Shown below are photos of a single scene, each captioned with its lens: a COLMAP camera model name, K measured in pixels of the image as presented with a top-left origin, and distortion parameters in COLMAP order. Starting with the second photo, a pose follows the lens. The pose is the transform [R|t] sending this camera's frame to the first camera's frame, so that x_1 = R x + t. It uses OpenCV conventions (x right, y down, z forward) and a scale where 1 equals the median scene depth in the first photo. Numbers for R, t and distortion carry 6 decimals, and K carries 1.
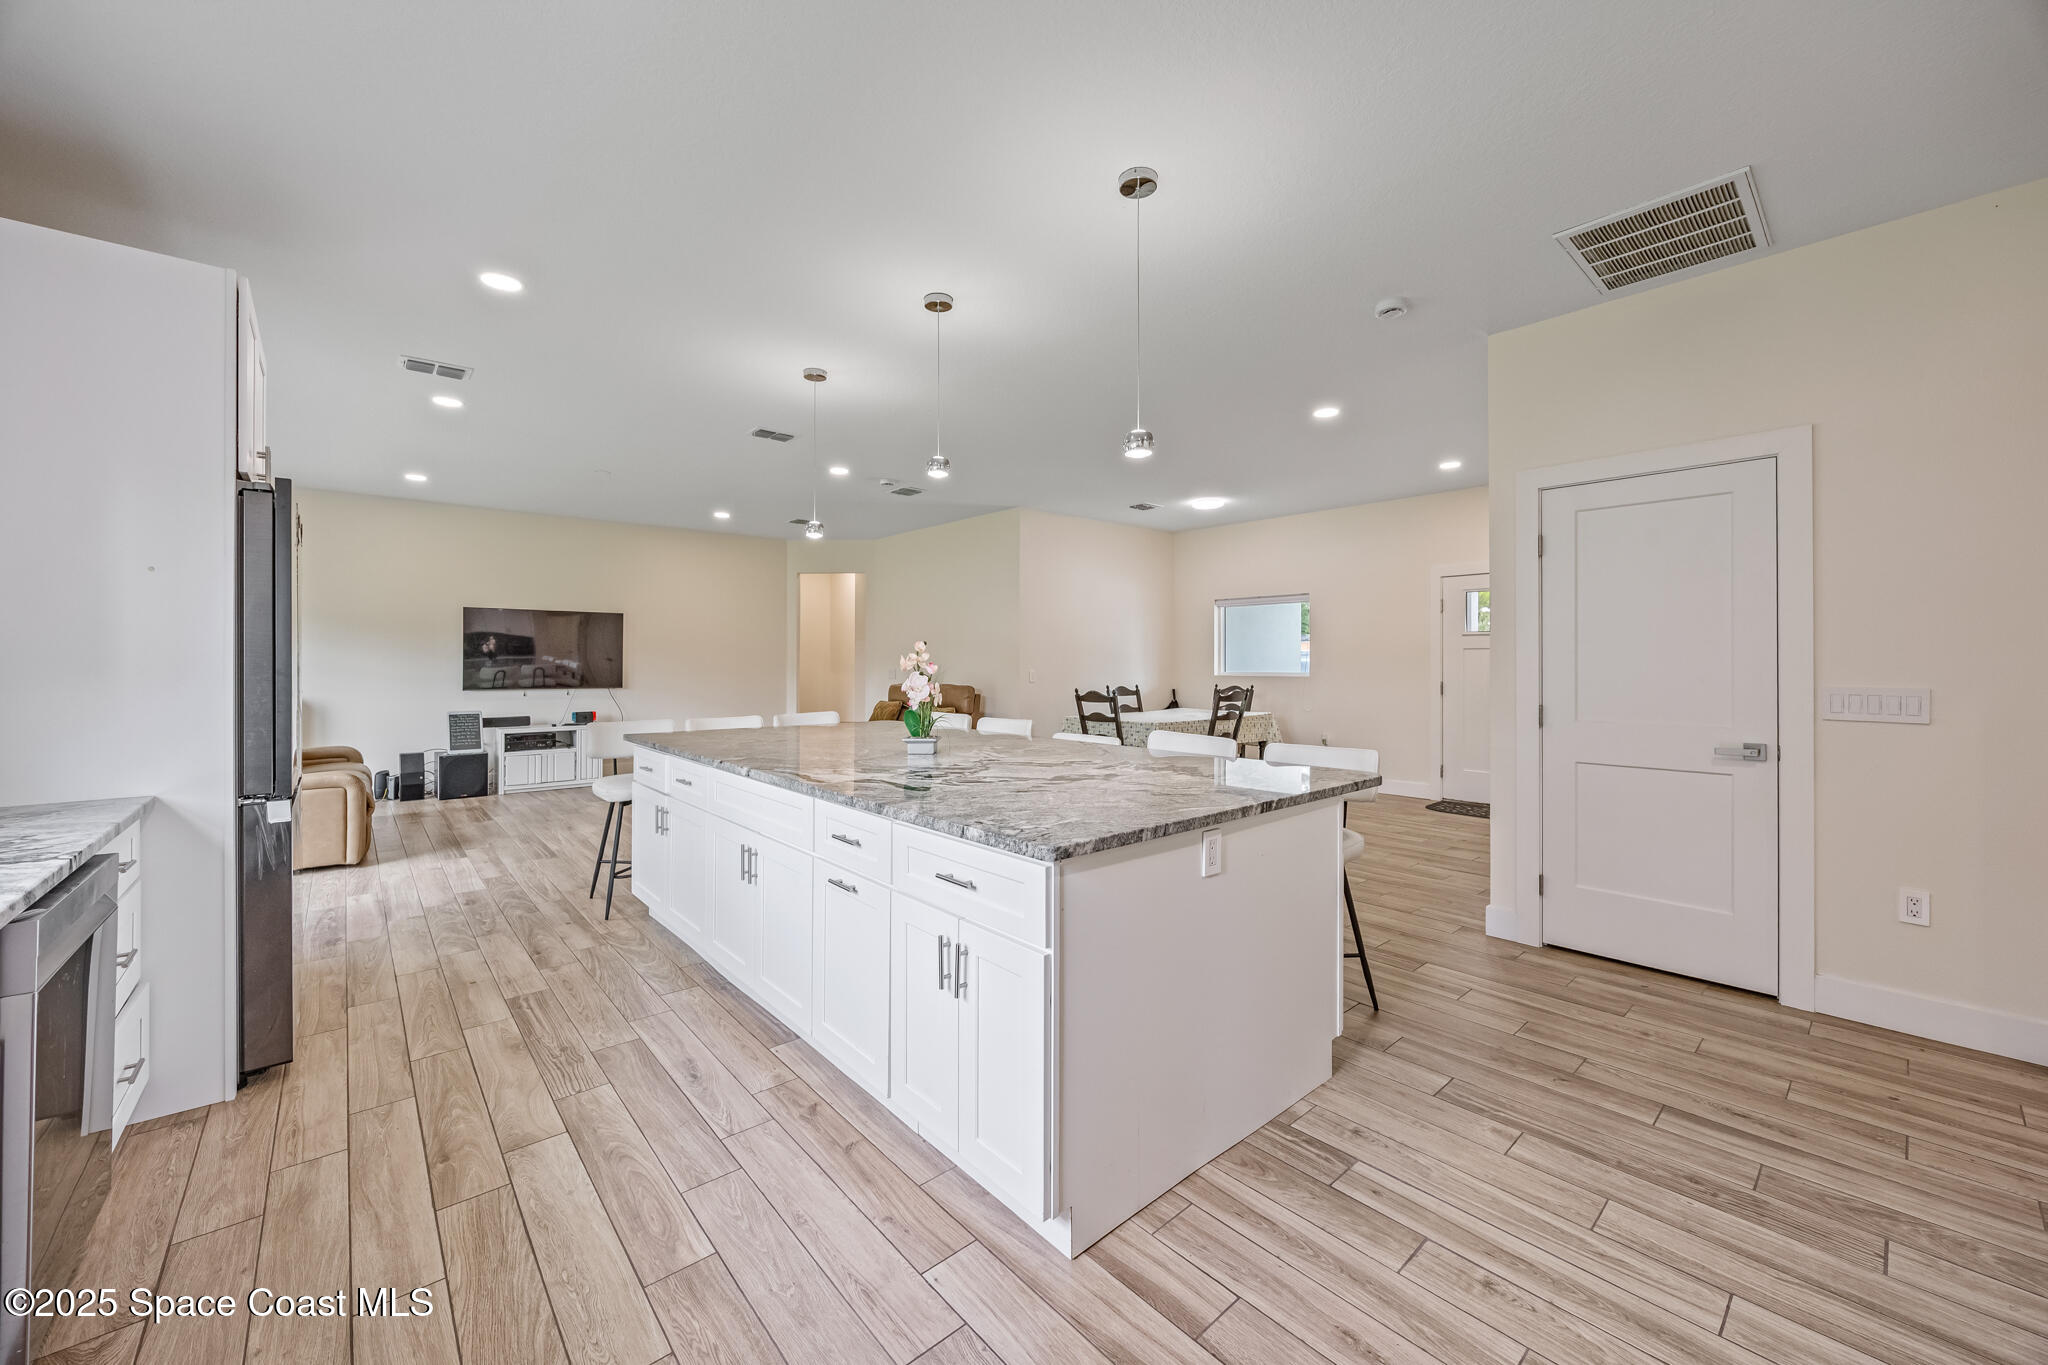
lens RADIAL K [[785.5, 0, 1023.8], [0, 785.5, 670.8], [0, 0, 1]] dist [0.001413, 0.000054]
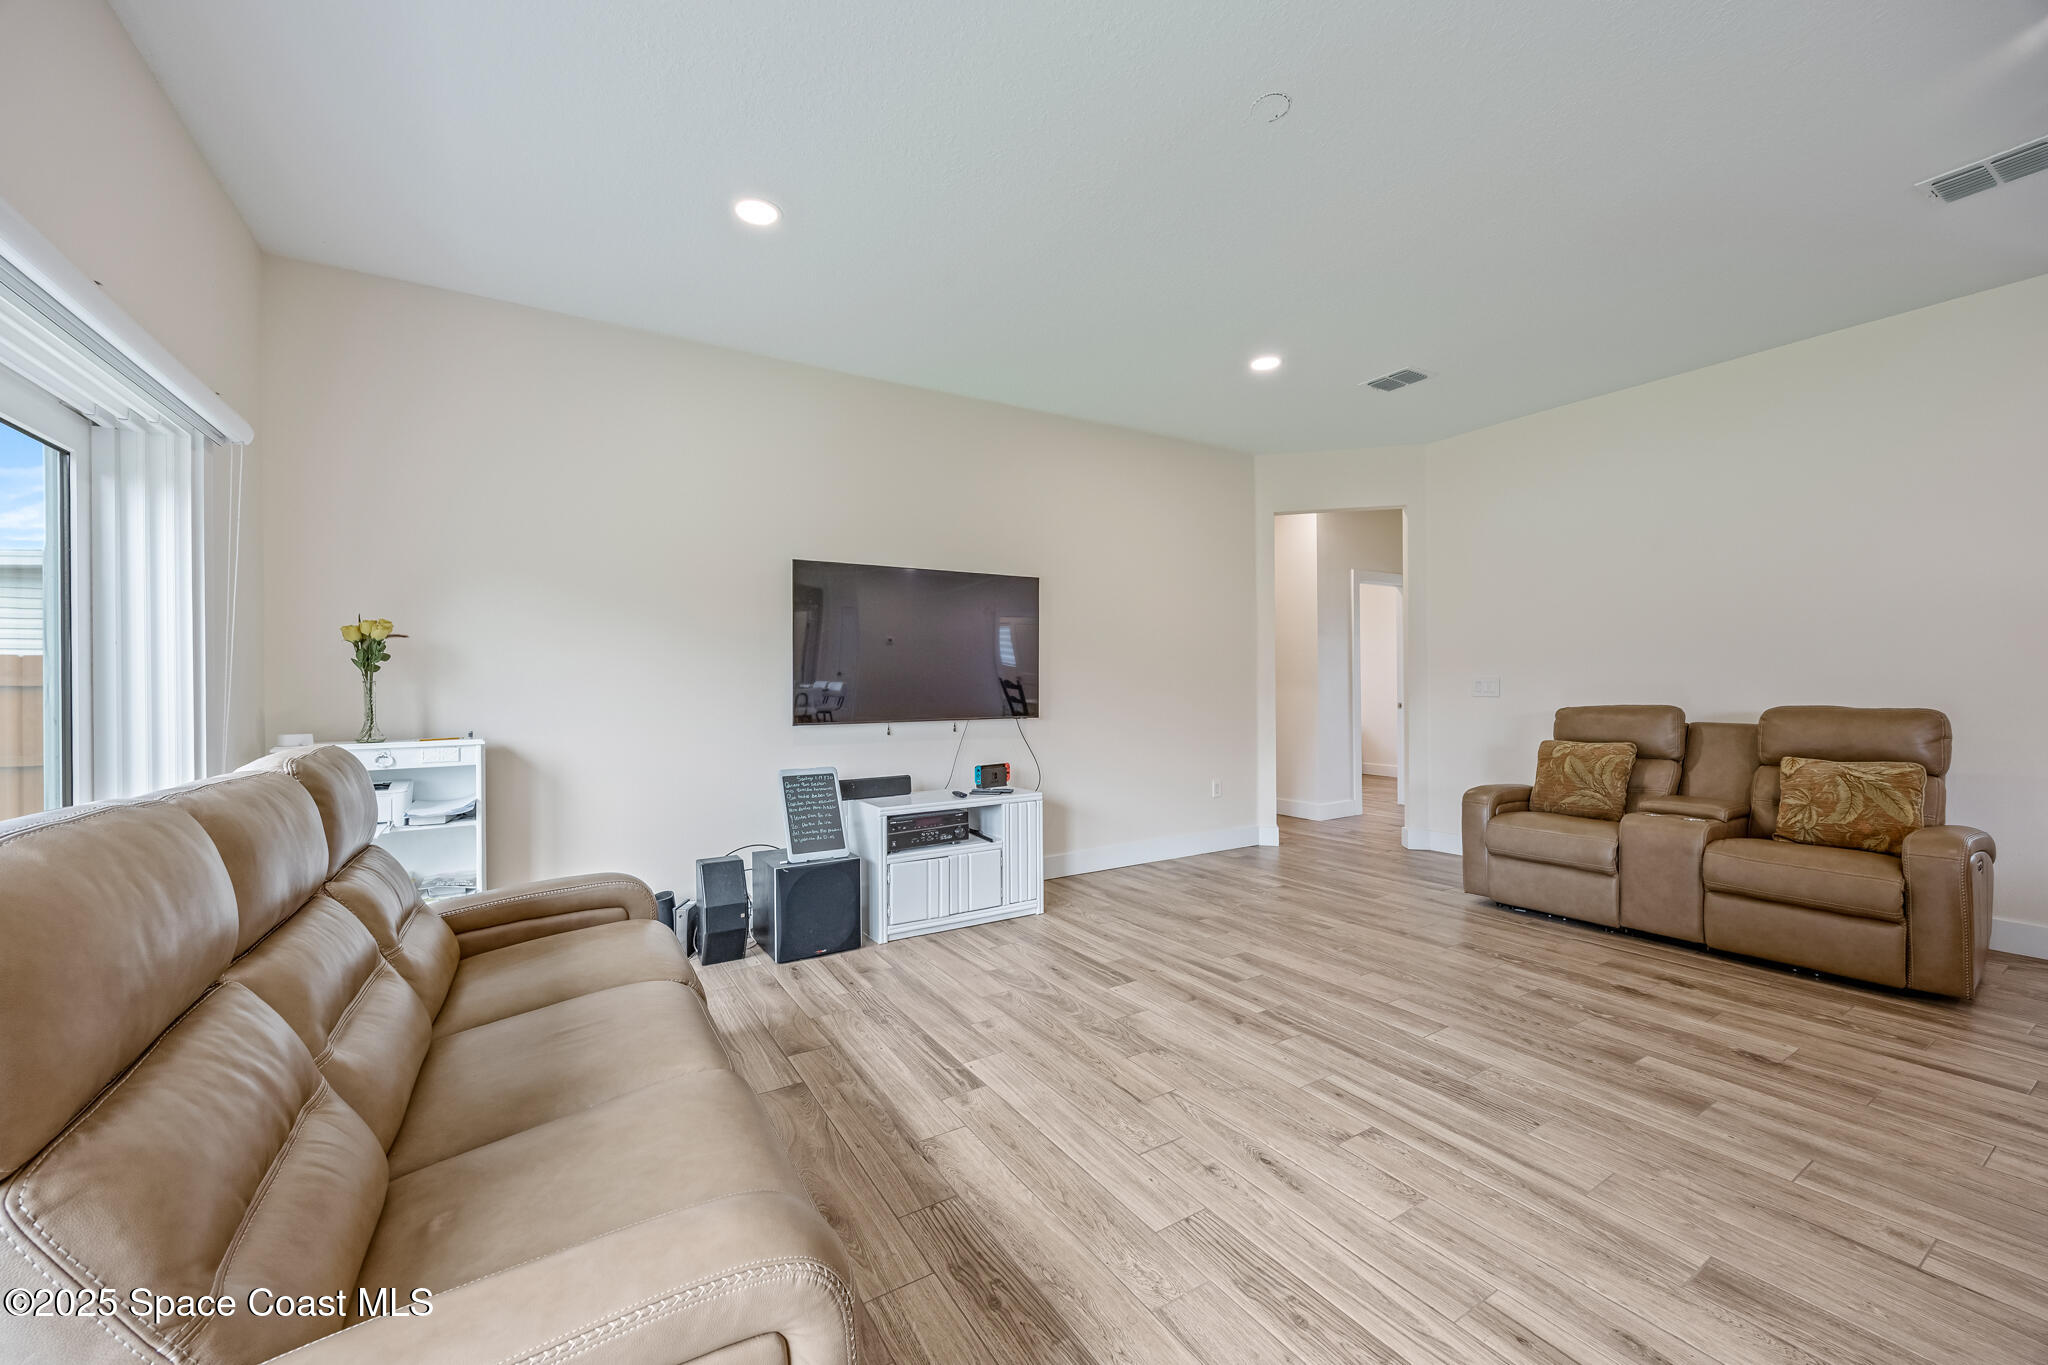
lens RADIAL K [[790.6, 0, 1024.0], [0, 790.6, 682.5], [0, 0, 1]] dist [-0.001519, -0.000034]
pose [[0.987262, -0.011981, -0.158653, -0.989766], [0.009187, 0.999790, -0.018330, 0.017214], [0.158840, 0.016639, 0.987164, 1.059510]]
